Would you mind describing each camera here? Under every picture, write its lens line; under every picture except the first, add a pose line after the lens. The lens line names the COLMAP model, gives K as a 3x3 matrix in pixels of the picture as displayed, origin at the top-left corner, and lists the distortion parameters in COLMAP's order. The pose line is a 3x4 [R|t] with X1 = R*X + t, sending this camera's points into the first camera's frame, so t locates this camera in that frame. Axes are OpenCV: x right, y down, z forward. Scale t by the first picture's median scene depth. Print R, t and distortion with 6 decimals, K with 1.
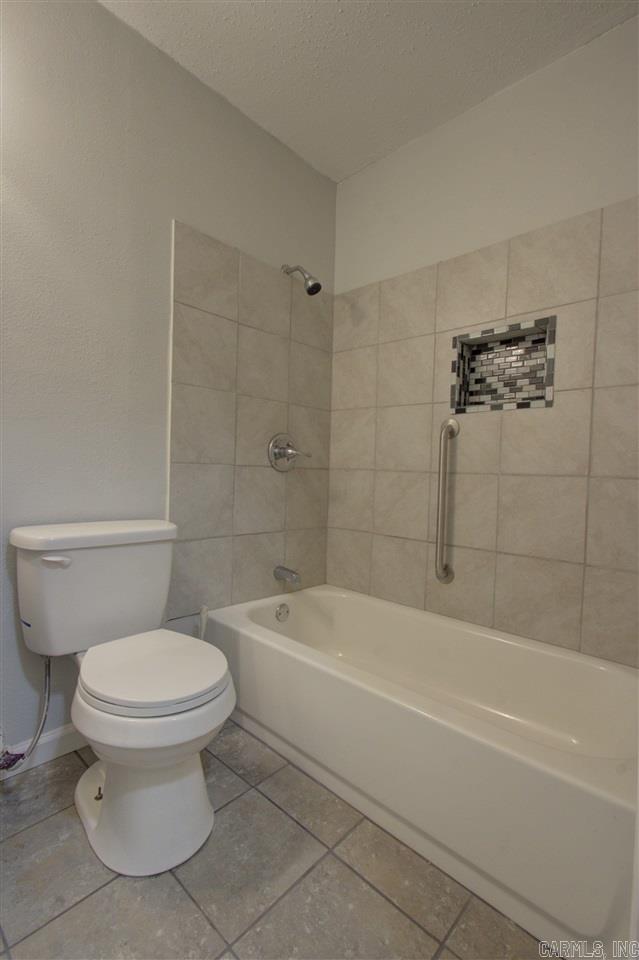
lens RADIAL K [[442.3, 0, 319.1], [0, 442.3, 480.0], [0, 0, 1]] dist [0.000424, 0.005364]
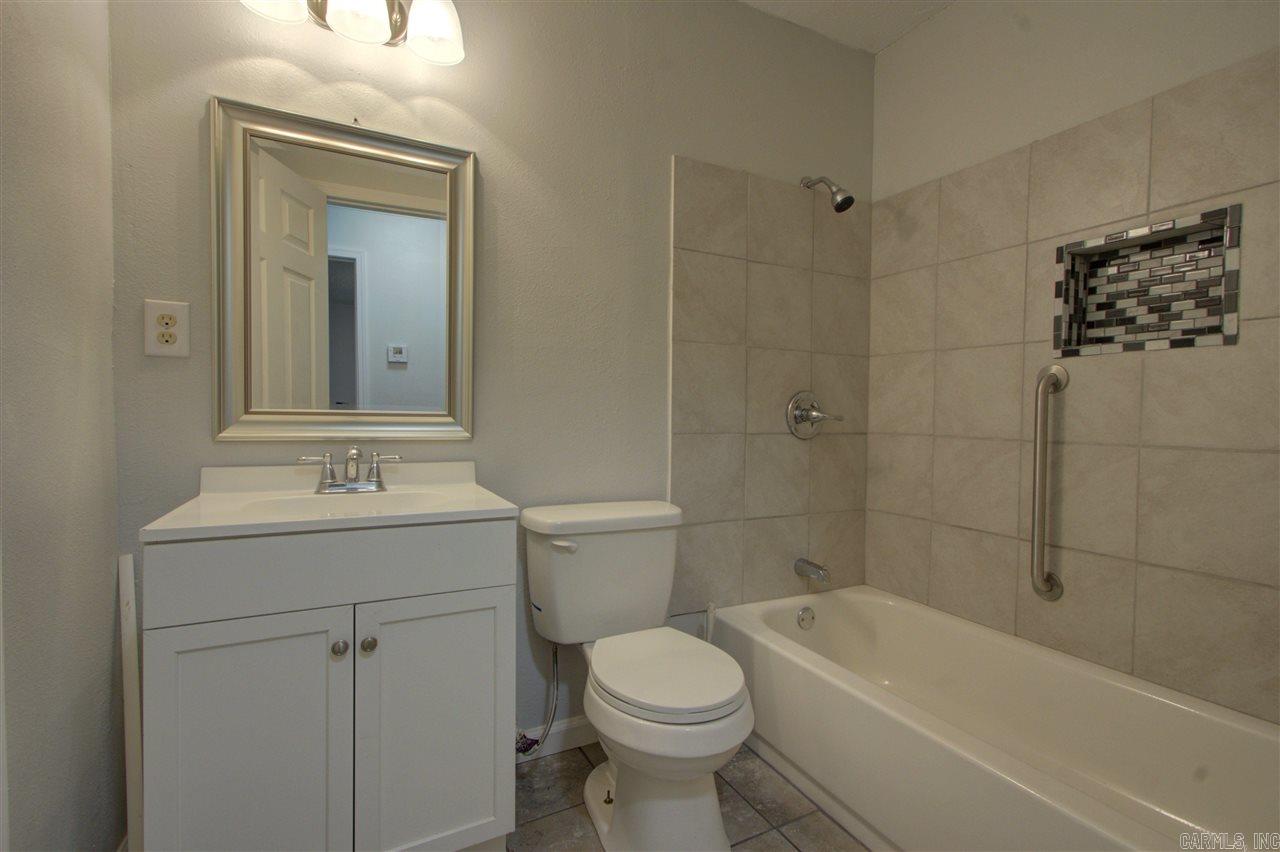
lens RADIAL K [[589.8, 0, 642.8], [0, 589.8, 426.6], [0, 0, 1]] dist [0.000424, 0.005364]
pose [[0.942230, -0.010145, -0.334814, -0.002633], [0.009158, 0.999948, -0.004528, -0.045683], [0.334842, 0.001200, 0.942273, -0.100246]]
